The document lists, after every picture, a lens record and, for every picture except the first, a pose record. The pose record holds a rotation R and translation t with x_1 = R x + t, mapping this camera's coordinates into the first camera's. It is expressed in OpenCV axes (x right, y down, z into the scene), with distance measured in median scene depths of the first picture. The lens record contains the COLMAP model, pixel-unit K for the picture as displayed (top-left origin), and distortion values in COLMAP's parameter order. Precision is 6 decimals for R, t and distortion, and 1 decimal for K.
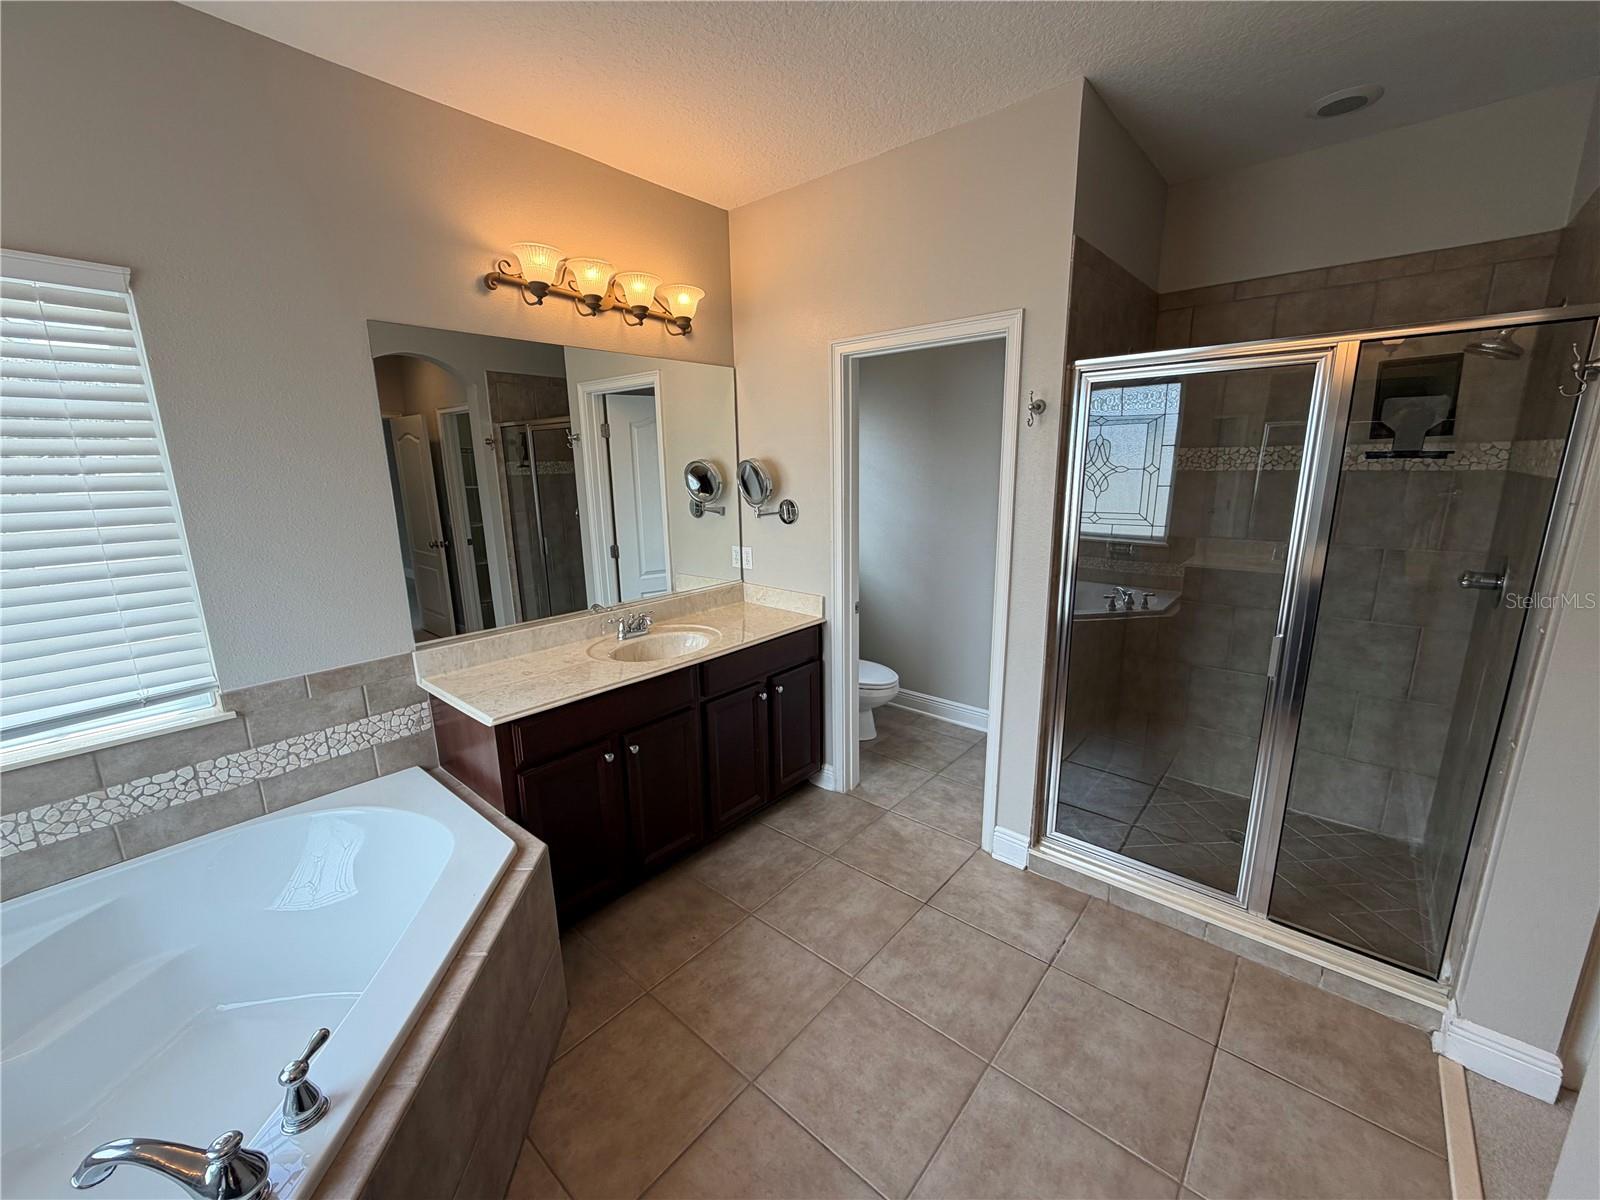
lens RADIAL K [[636.7, 0, 794.6], [0, 636.7, 601.8], [0, 0, 1]] dist [-0.000113, -0.000276]
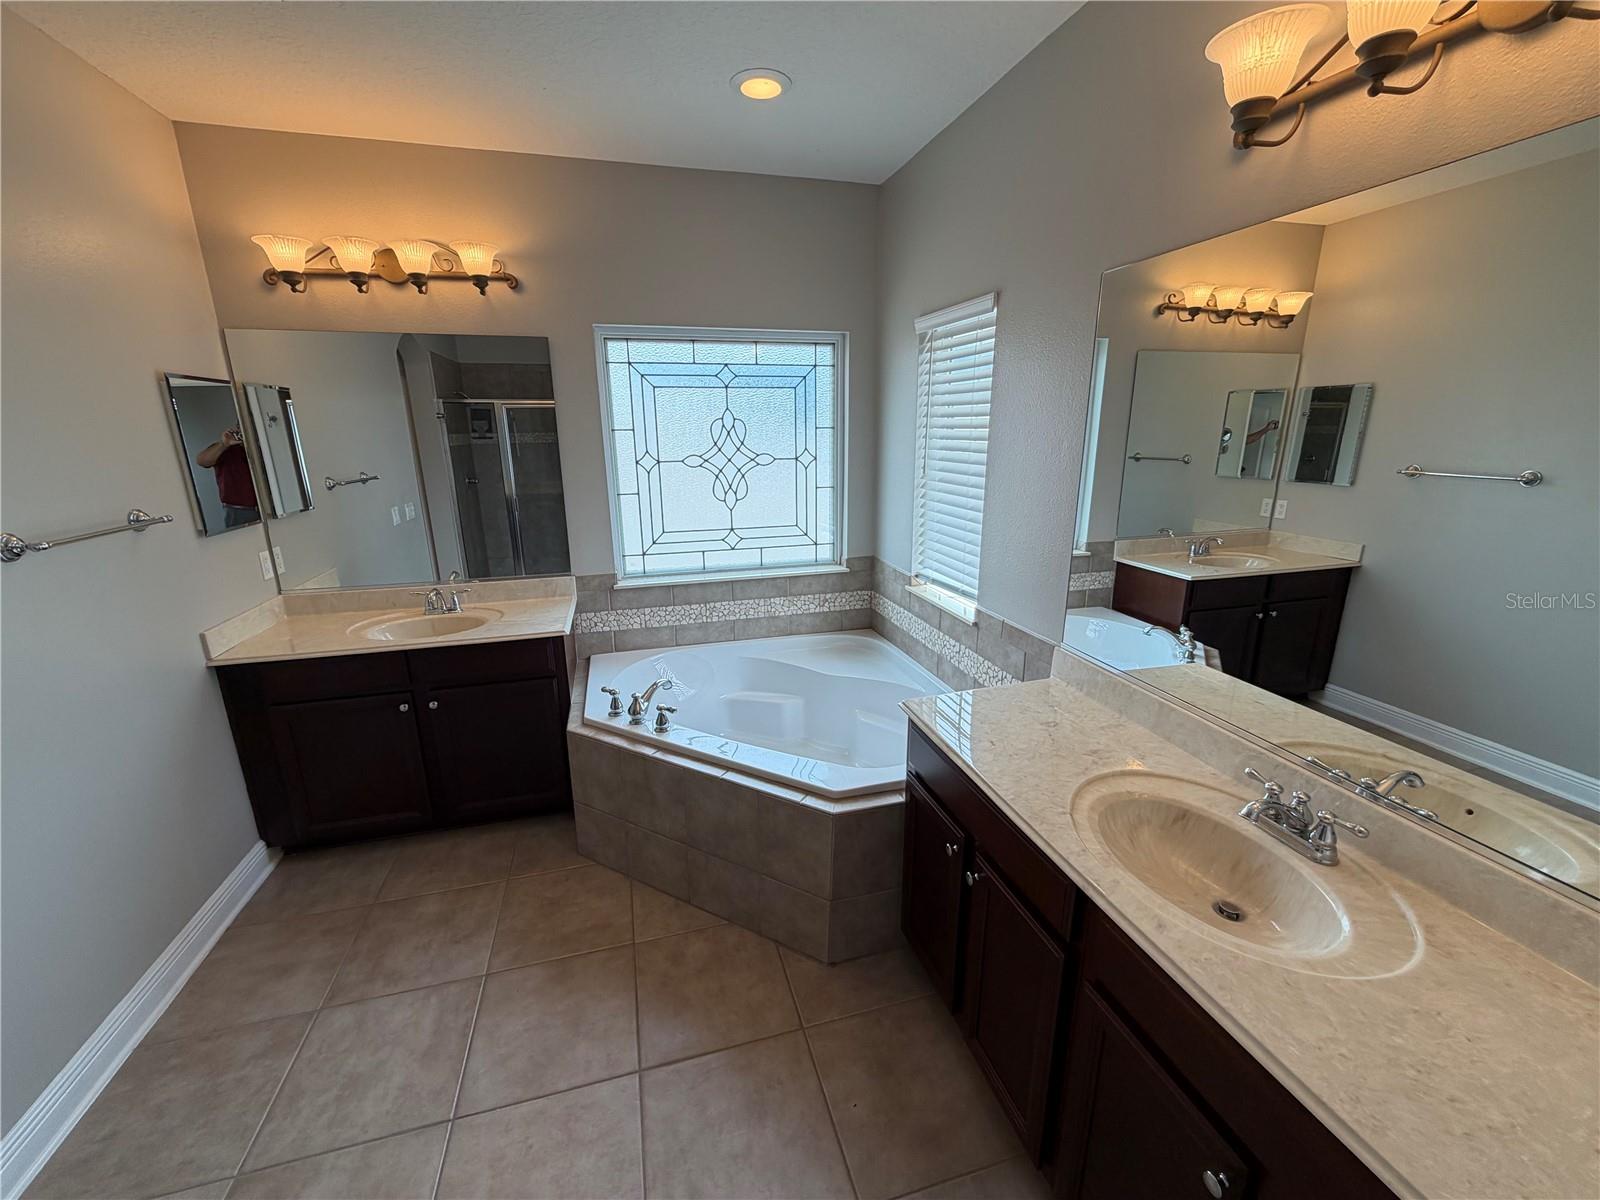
lens RADIAL K [[636.7, 0, 794.6], [0, 636.7, 601.8], [0, 0, 1]] dist [-0.000113, -0.000276]
pose [[-0.548398, 0.246895, -0.798939, 0.389209], [-0.160012, 0.906782, 0.390055, -0.330140], [0.820766, 0.341745, -0.457771, 1.298335]]
